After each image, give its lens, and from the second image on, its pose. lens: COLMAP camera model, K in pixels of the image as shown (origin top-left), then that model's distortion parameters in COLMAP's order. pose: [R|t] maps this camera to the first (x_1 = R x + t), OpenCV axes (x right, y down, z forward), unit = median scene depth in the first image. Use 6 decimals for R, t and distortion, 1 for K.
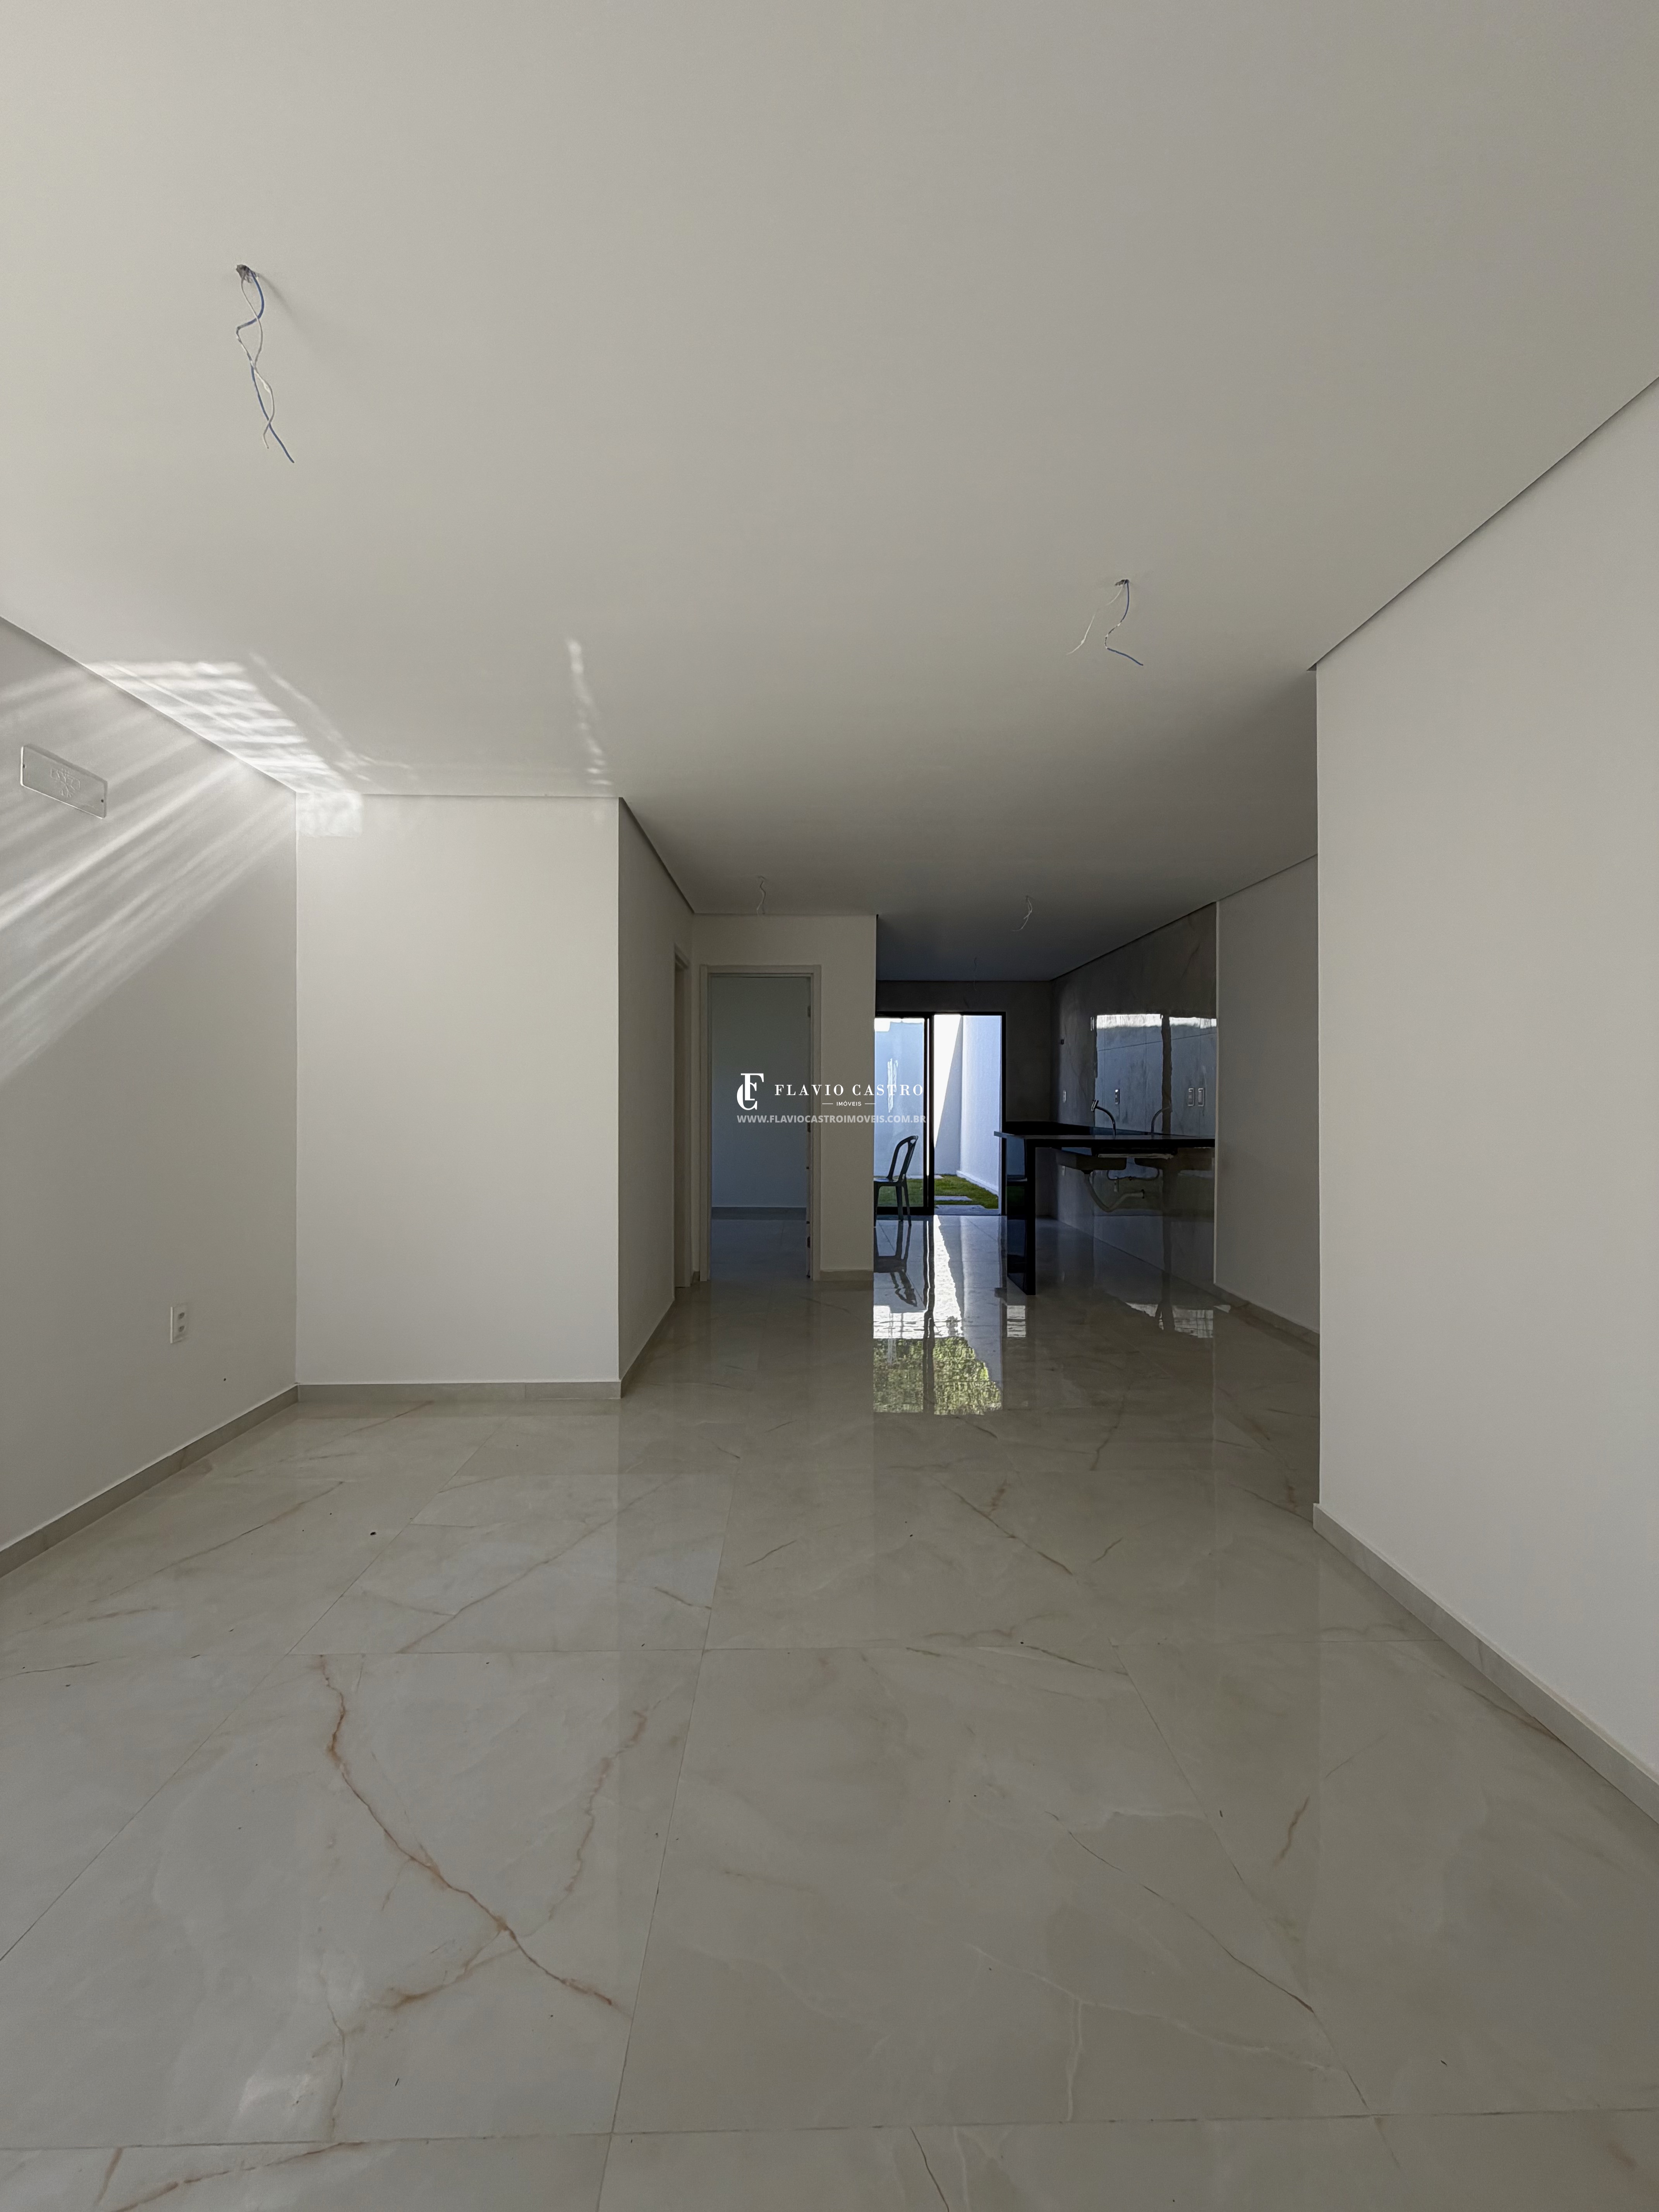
lens RADIAL K [[878.4, 0, 832.3], [0, 878.4, 1109.6], [0, 0, 1]] dist [0.000586, 0.000104]
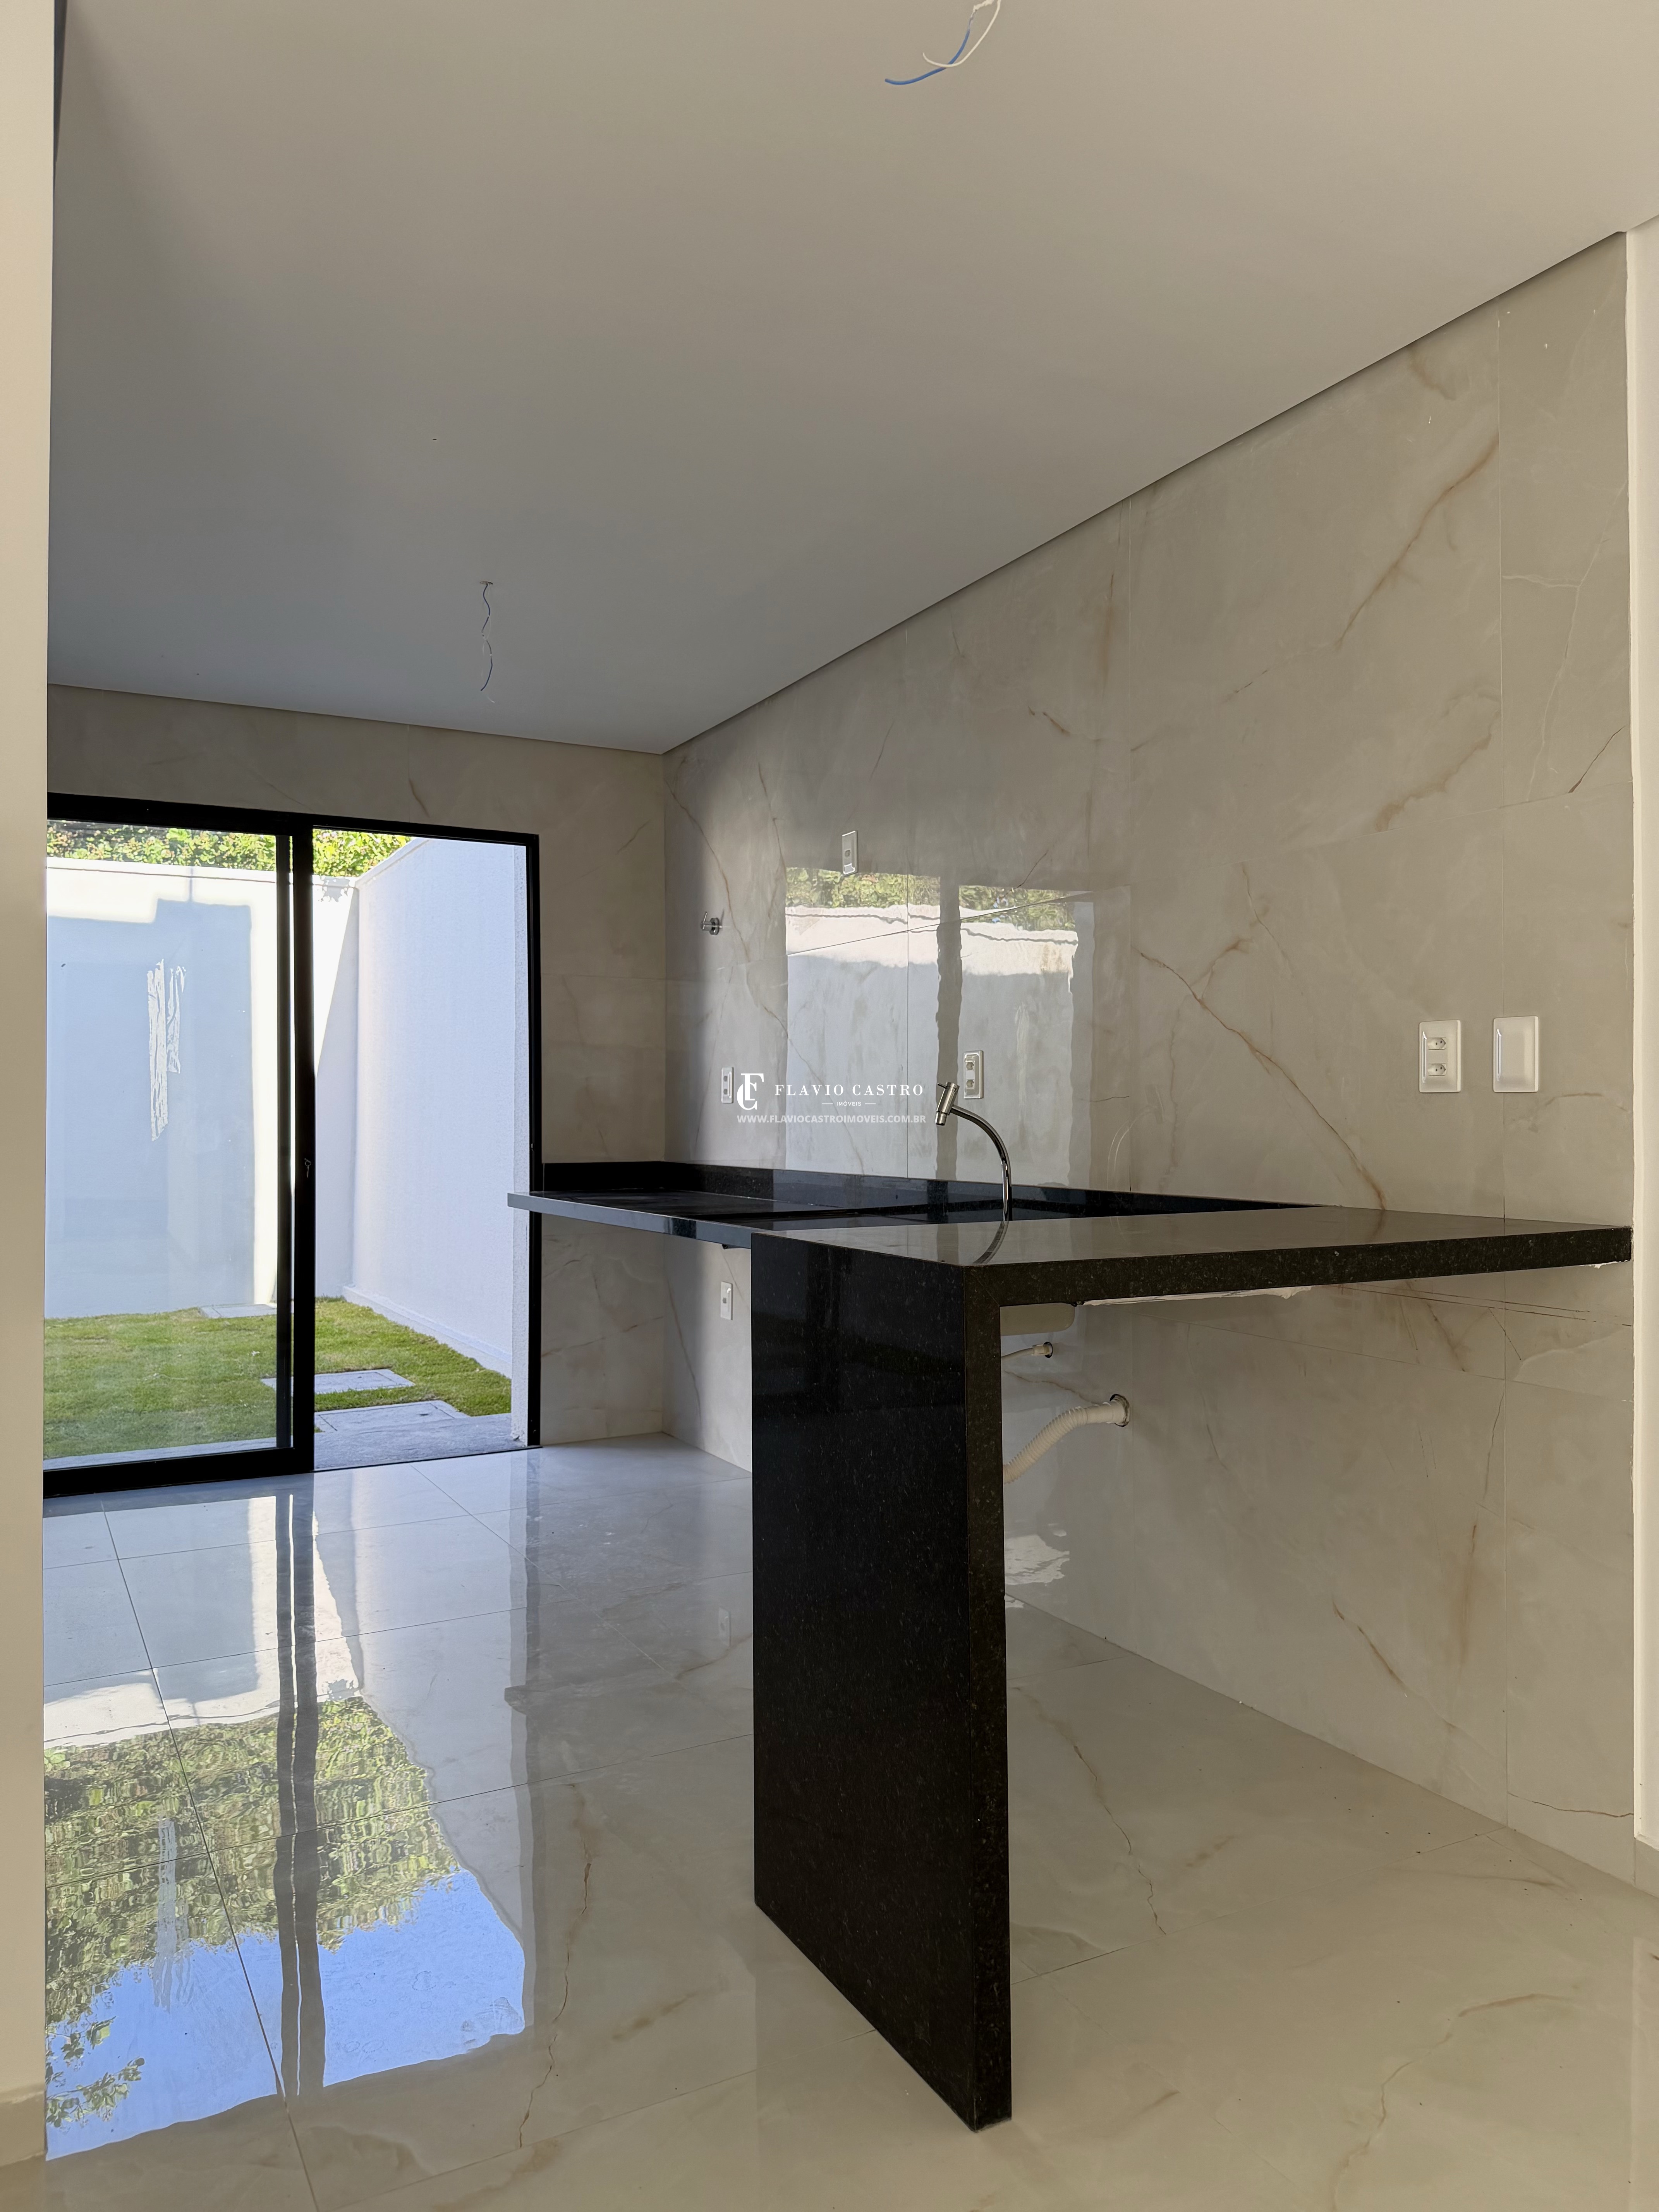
lens RADIAL K [[1564.2, 0, 829.5], [0, 1564.2, 1106.0], [0, 0, 1]] dist [0.037843, -0.052709]
pose [[0.891027, -0.001126, 0.453948, 0.061683], [0.010257, 0.999792, -0.017653, 0.009324], [-0.453834, 0.020385, 0.890853, 1.046075]]
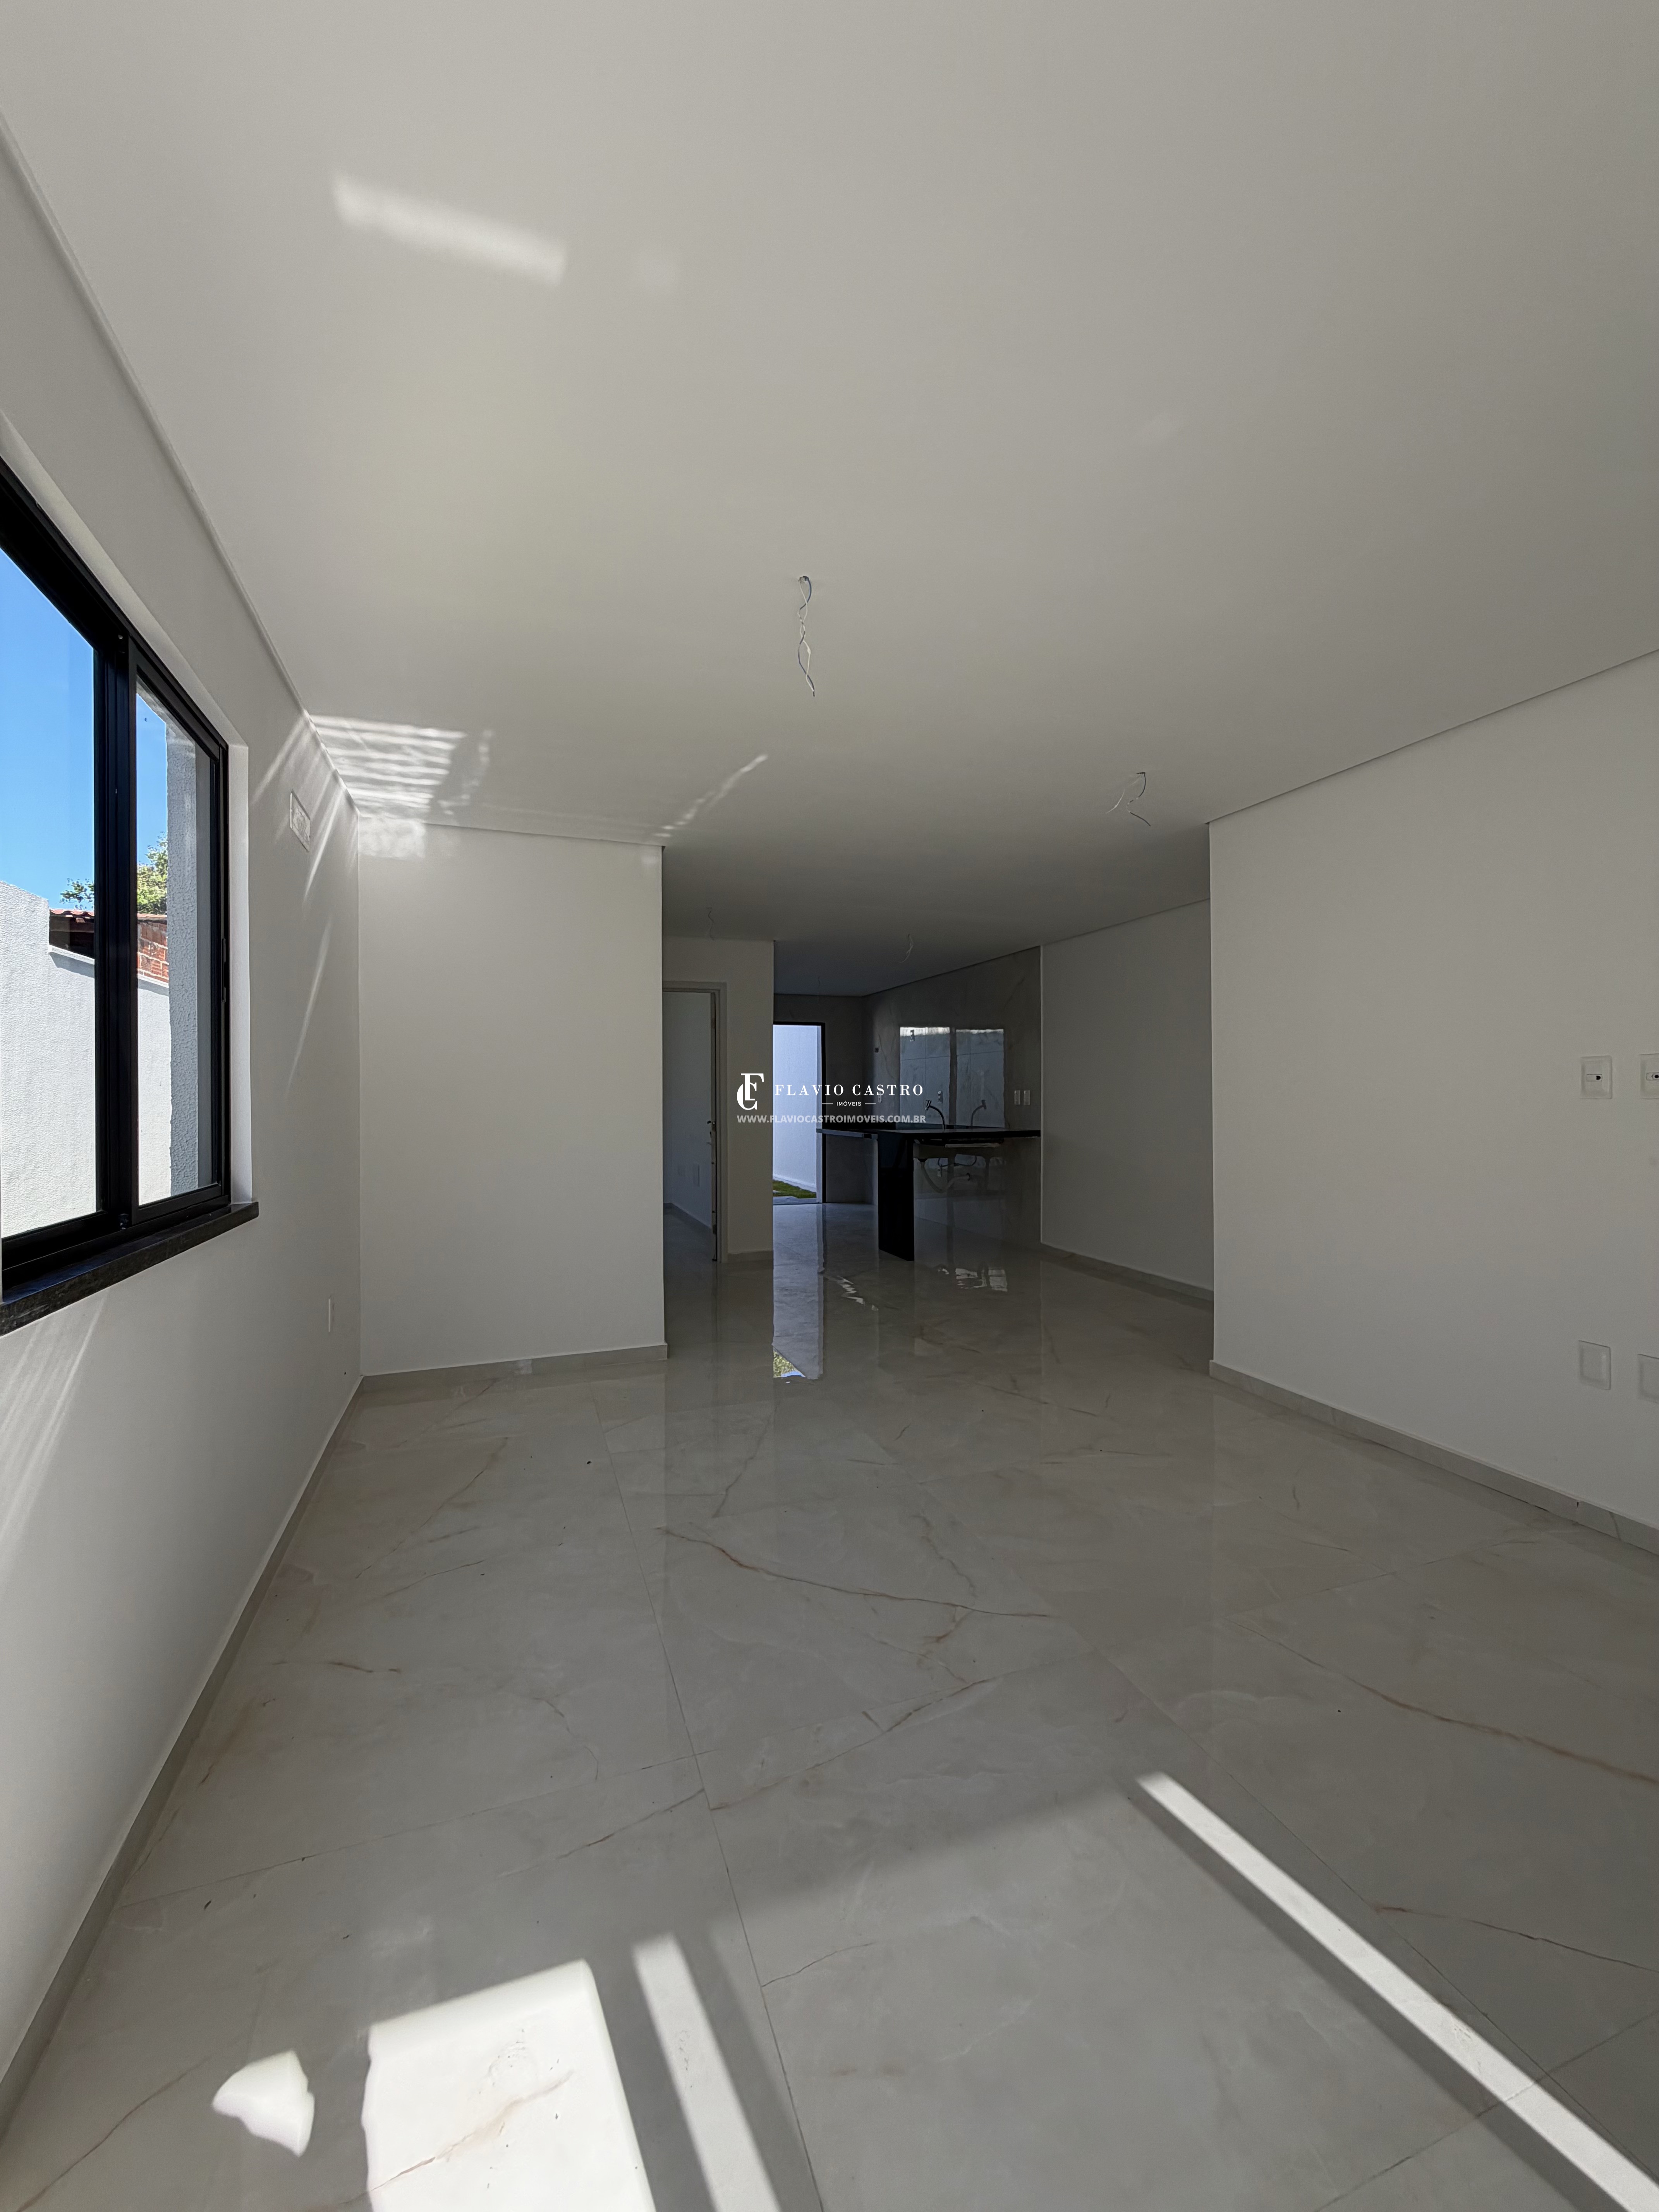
lens RADIAL K [[881.8, 0, 828.5], [0, 881.8, 1107.4], [0, 0, 1]] dist [-0.000035, -0.000225]
pose [[0.946067, -0.009633, 0.323828, -0.416556], [0.010629, 0.999943, -0.001307, -0.002274], [-0.323797, 0.004678, 0.946115, -0.182948]]
